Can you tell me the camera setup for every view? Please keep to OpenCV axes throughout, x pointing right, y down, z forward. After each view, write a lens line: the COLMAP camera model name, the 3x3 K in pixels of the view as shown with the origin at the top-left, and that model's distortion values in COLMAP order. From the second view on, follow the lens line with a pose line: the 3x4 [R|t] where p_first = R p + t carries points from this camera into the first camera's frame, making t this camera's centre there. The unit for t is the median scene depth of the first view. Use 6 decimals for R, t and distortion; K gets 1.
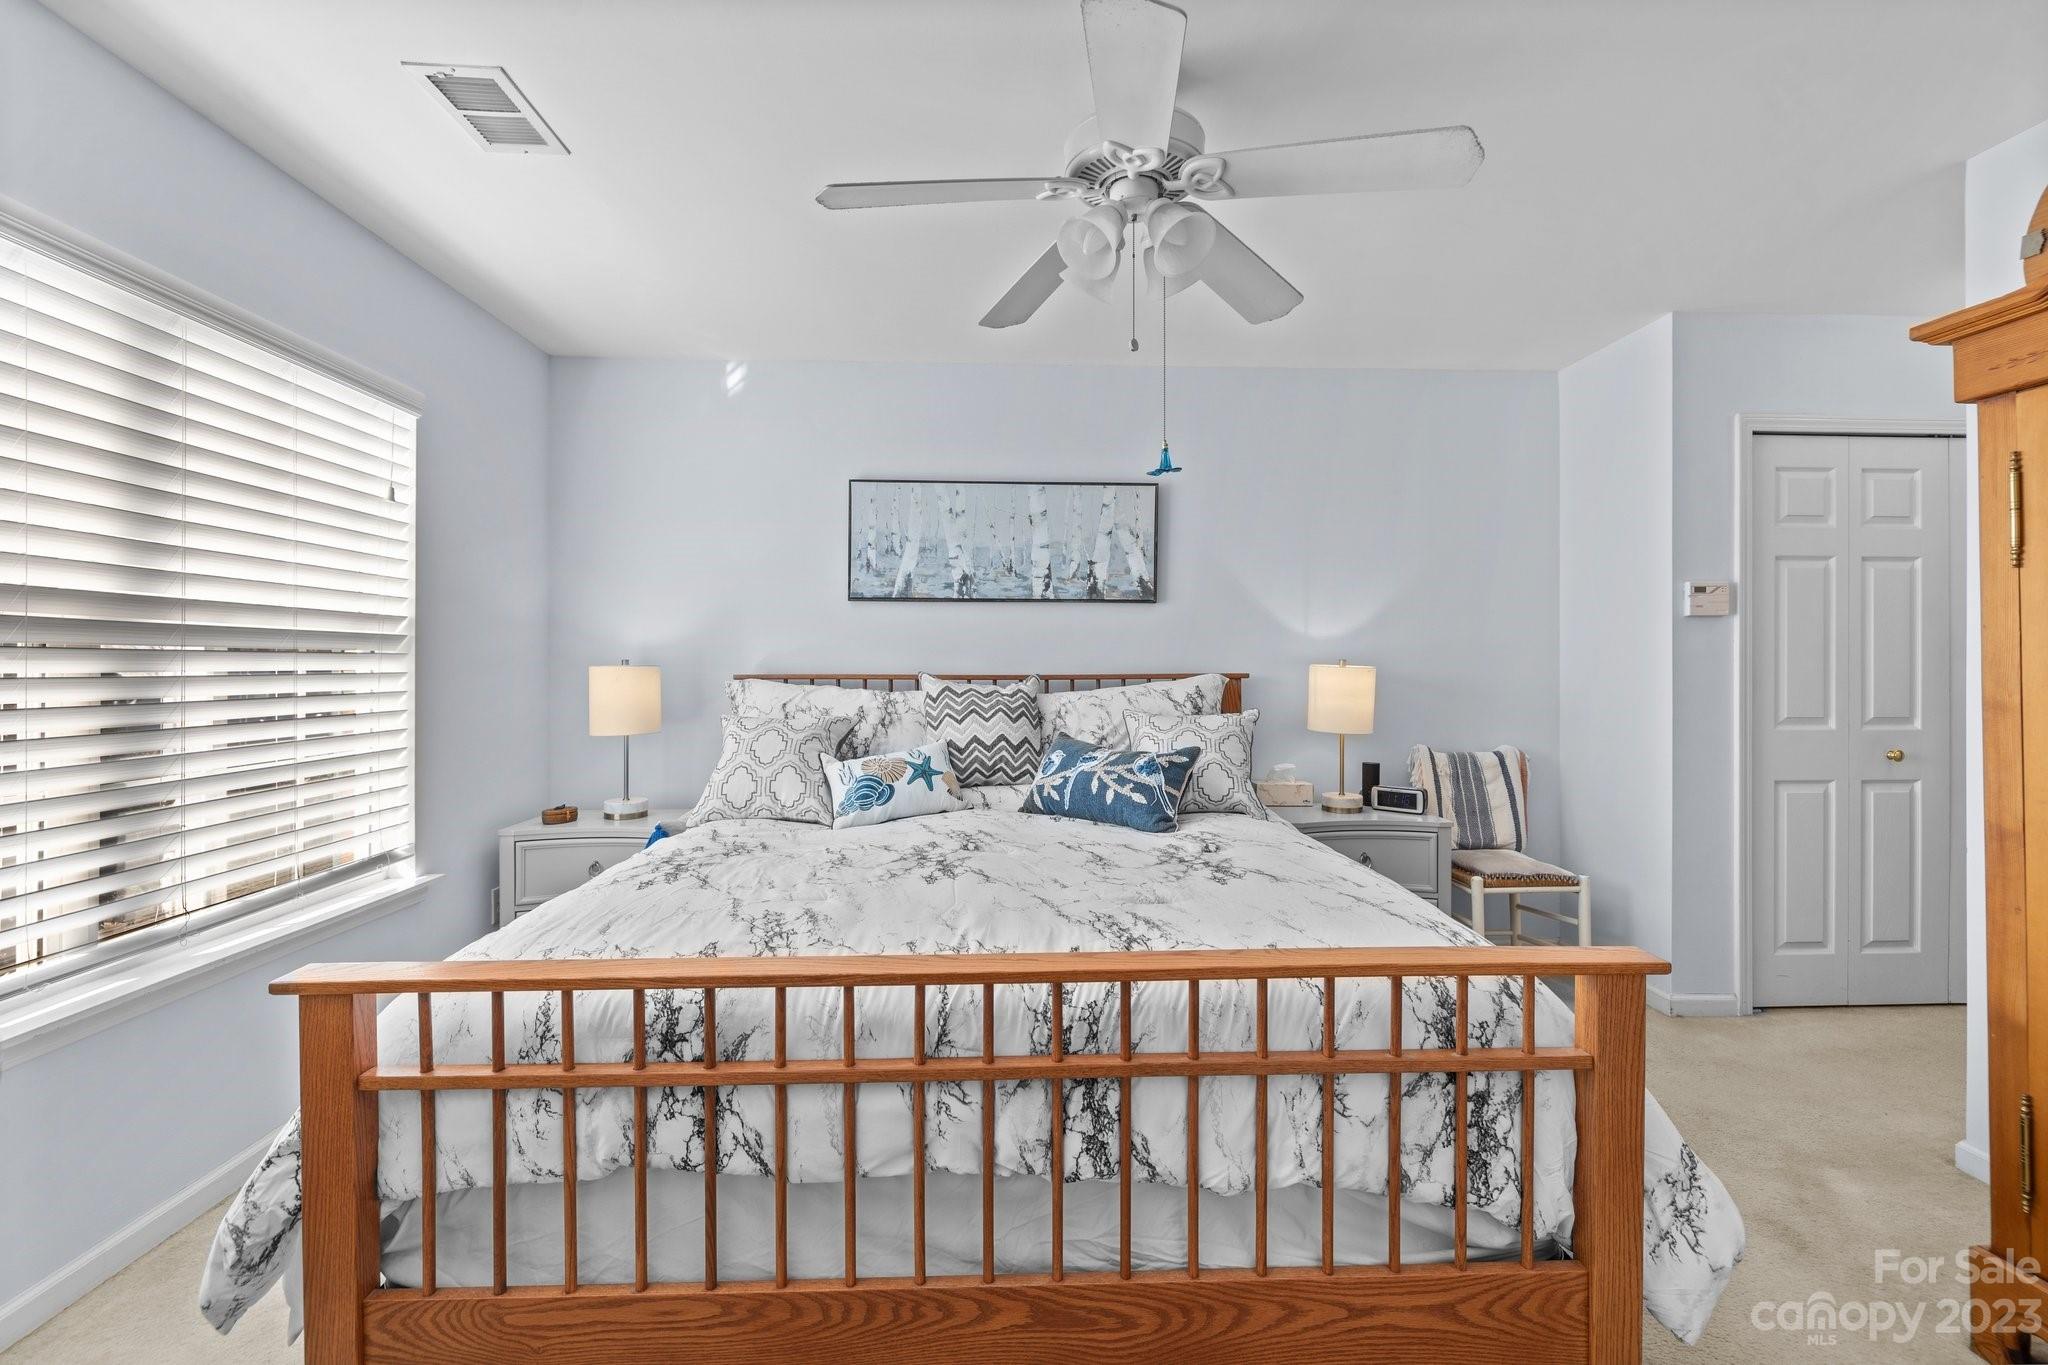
lens RADIAL K [[863.4, 0, 1032.5], [0, 863.4, 663.9], [0, 0, 1]] dist [0.000623, -0.001223]
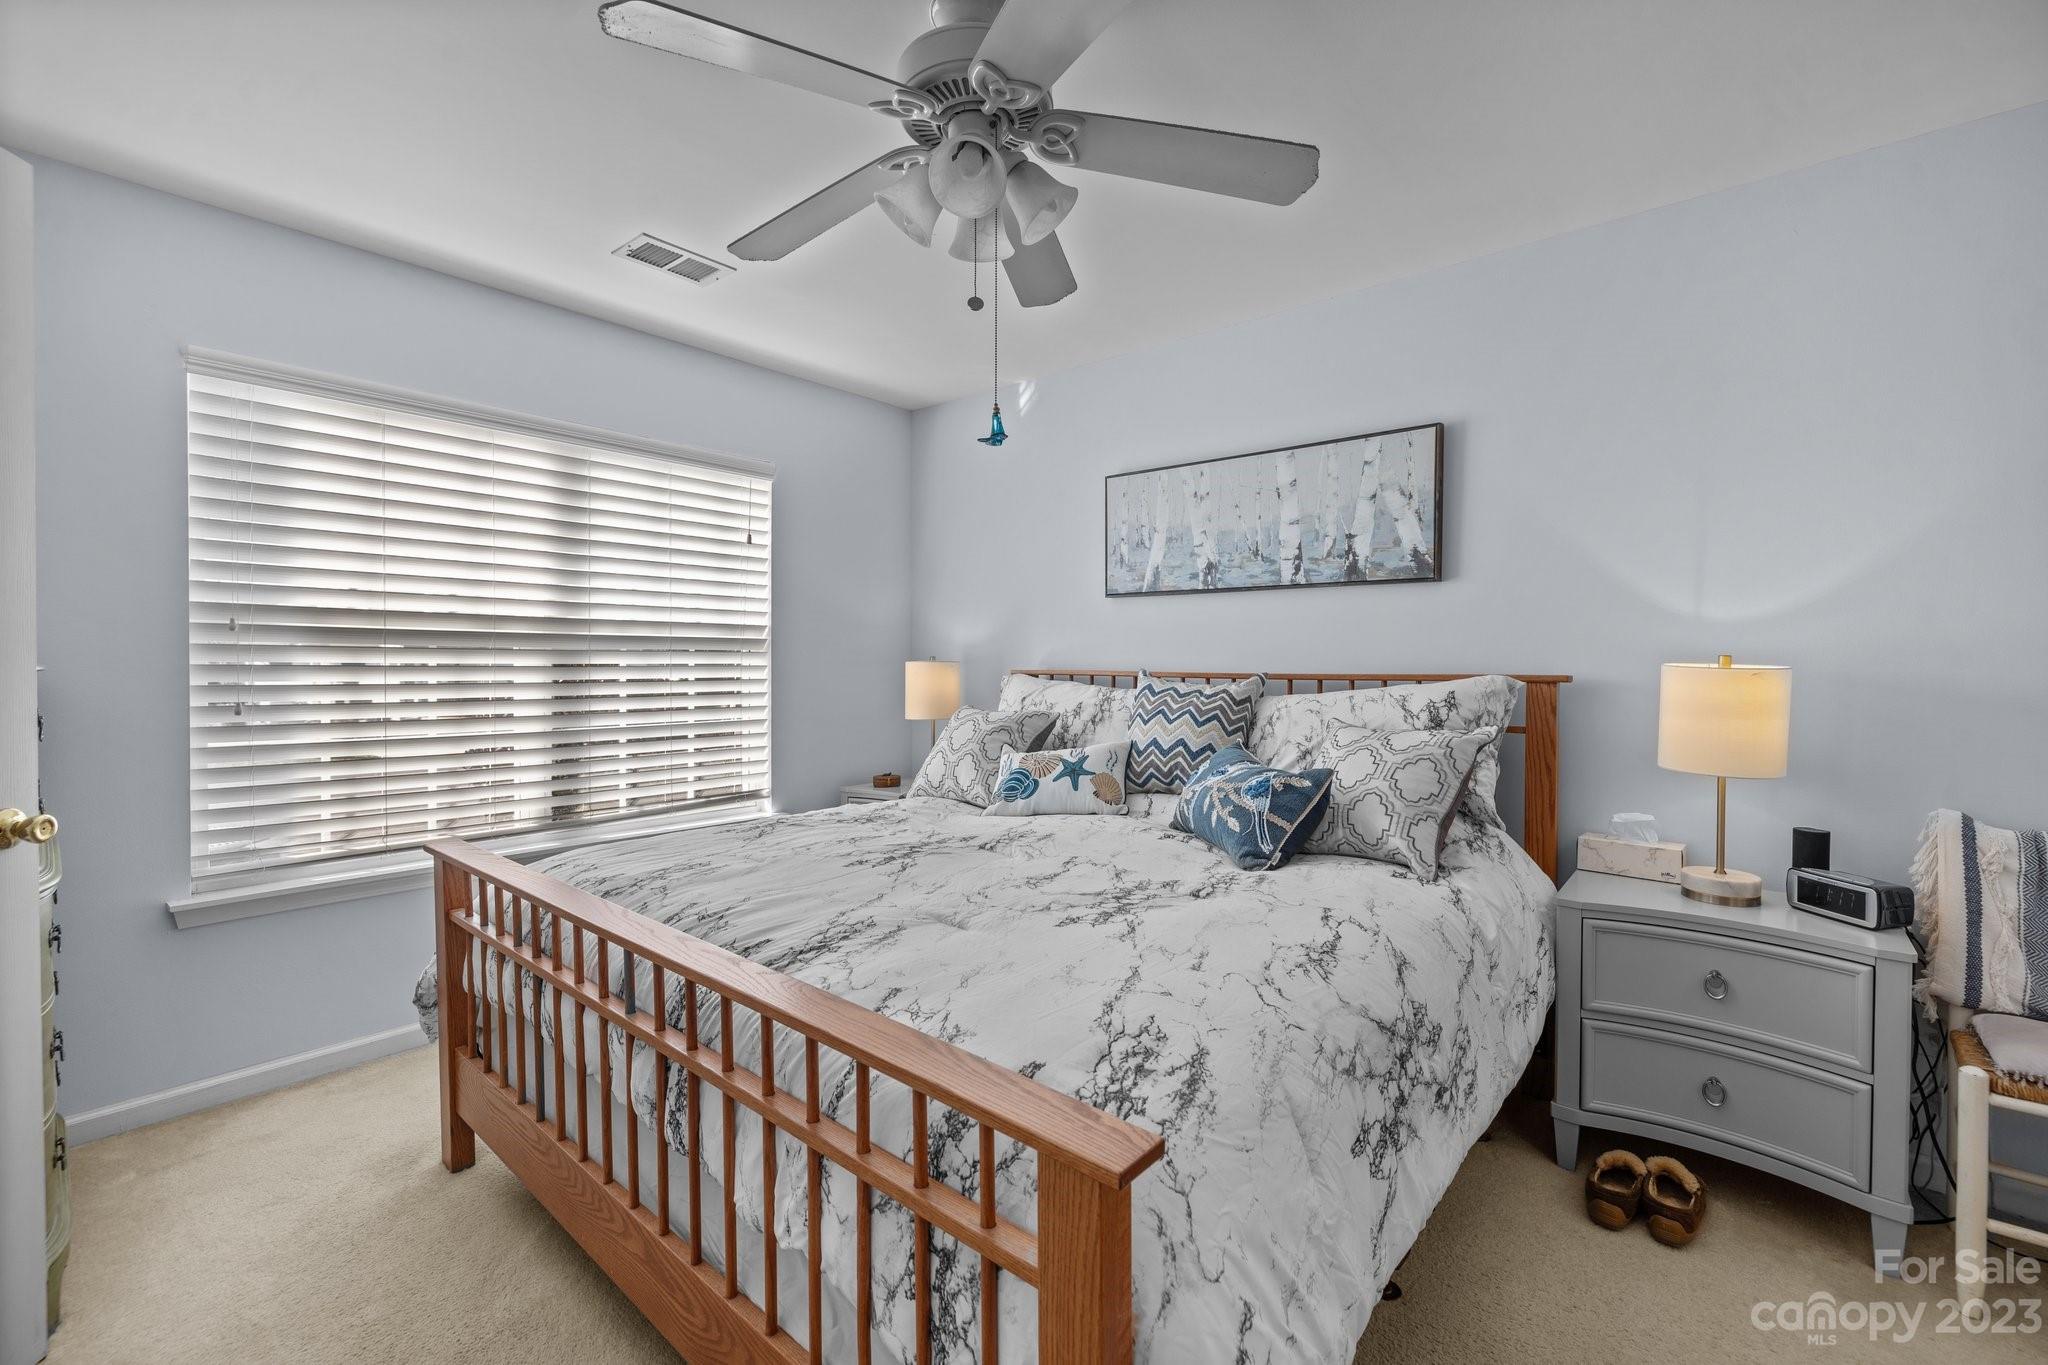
lens RADIAL K [[863.4, 0, 1020.1], [0, 863.4, 676.3], [0, 0, 1]] dist [0.000623, -0.001223]
pose [[0.727059, 0.014300, -0.686426, 0.502510], [-0.002978, 0.999839, 0.017675, 0.000980], [0.686568, -0.010807, 0.726985, 0.248539]]
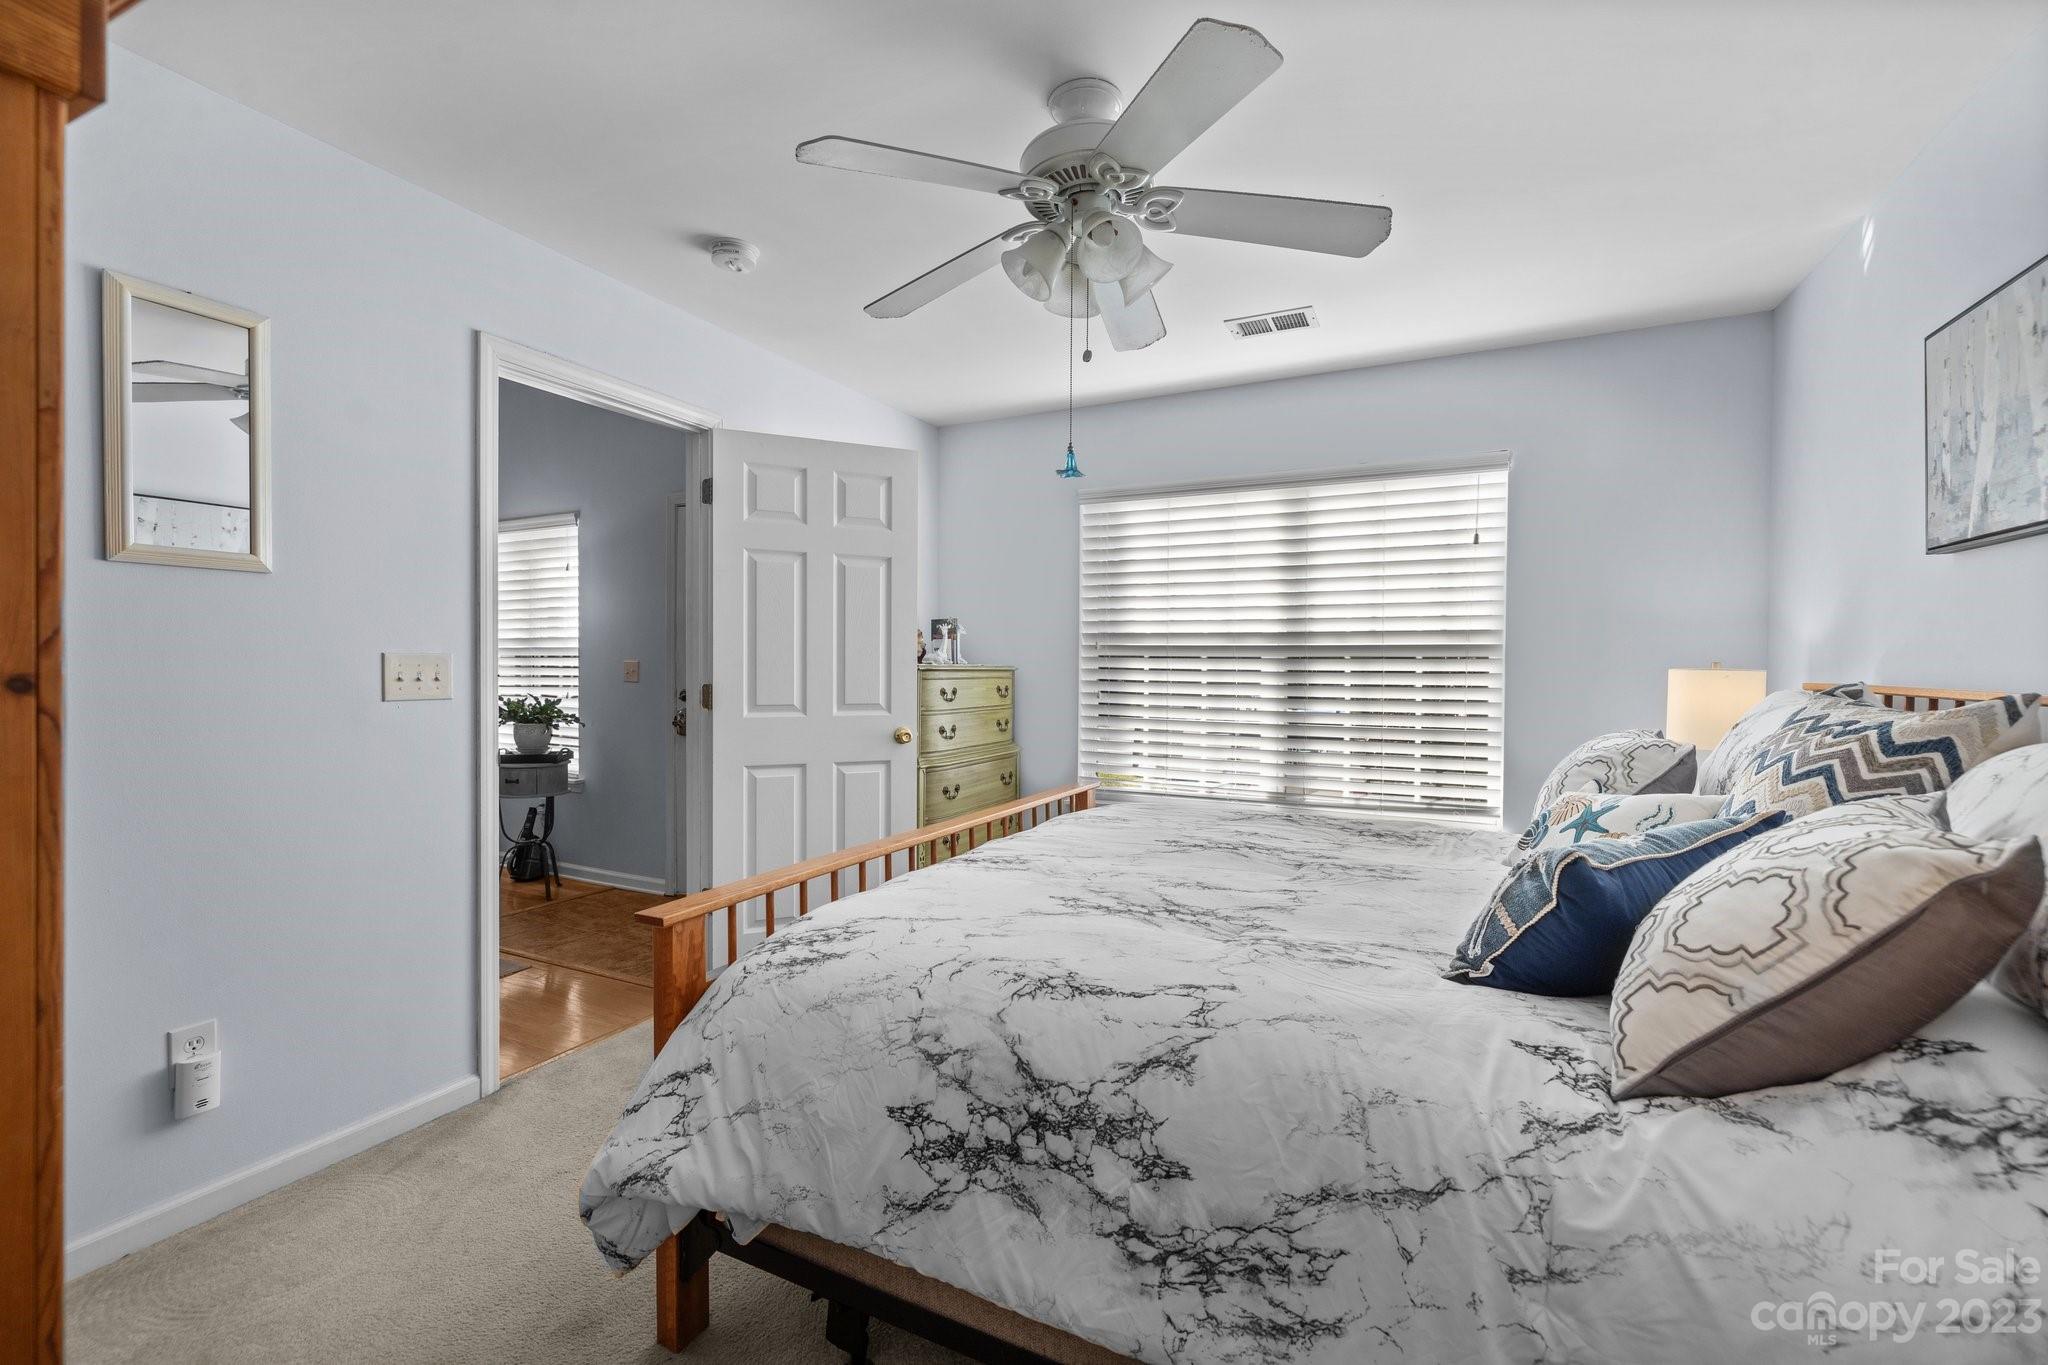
lens RADIAL K [[863.4, 0, 1019.2], [0, 863.4, 684.4], [0, 0, 1]] dist [0.000623, -0.001223]
pose [[-0.491308, 0.015723, -0.870844, 0.697307], [-0.007100, 0.999732, 0.022056, 0.002697], [0.870957, 0.017019, -0.491065, 0.947705]]
